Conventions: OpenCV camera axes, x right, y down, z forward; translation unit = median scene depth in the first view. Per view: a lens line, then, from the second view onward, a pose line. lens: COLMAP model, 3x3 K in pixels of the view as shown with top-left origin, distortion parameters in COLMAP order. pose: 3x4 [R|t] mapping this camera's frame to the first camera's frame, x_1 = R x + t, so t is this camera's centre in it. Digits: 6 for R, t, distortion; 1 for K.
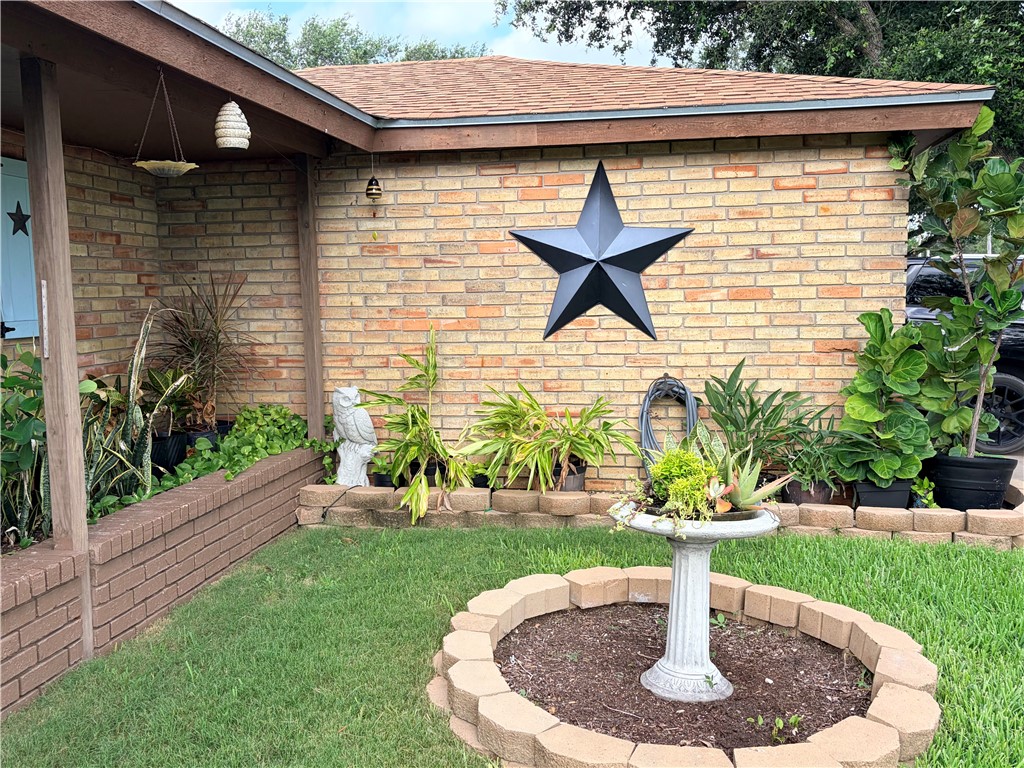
lens RADIAL K [[956.2, 0, 488.8], [0, 956.2, 396.8], [0, 0, 1]] dist [0.075456, 0.000000]
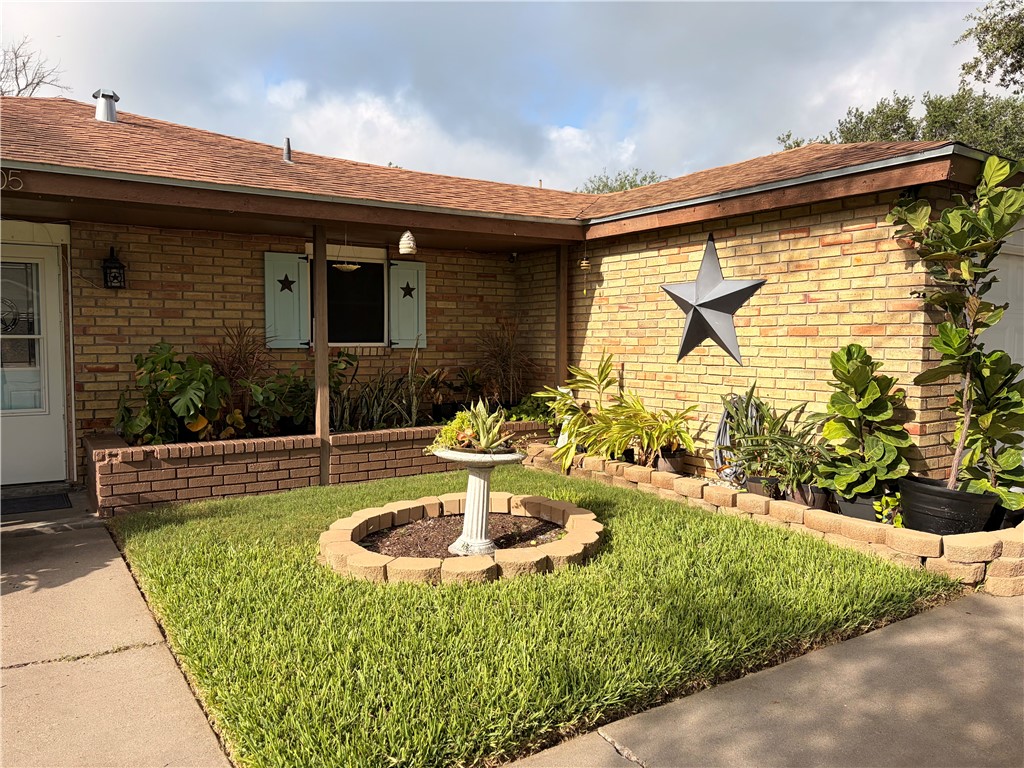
lens RADIAL K [[771.6, 0, 509.6], [0, 771.6, 387.5], [0, 0, 1]] dist [0.061428, -0.070088]
pose [[0.679826, 0.063998, -0.730575, 0.740283], [-0.094927, 0.995484, -0.001129, 0.001702], [0.727204, 0.070119, 0.682831, 0.054504]]
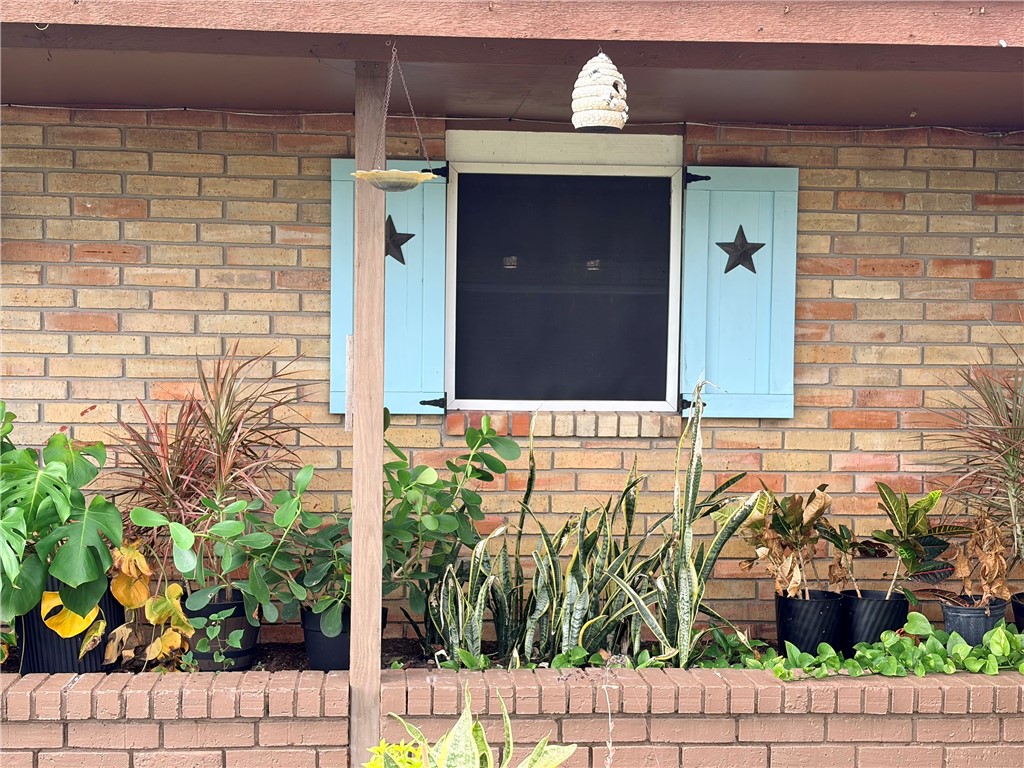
lens RADIAL K [[1541.3, 0, 517.7], [0, 1541.3, 382.9], [0, 0, 1]] dist [0.121880, 0.000000]
pose [[0.245943, 0.031033, -0.968787, 0.486204], [-0.123170, 0.992385, 0.000520, -0.058423], [0.961427, 0.119198, 0.247892, 0.498405]]
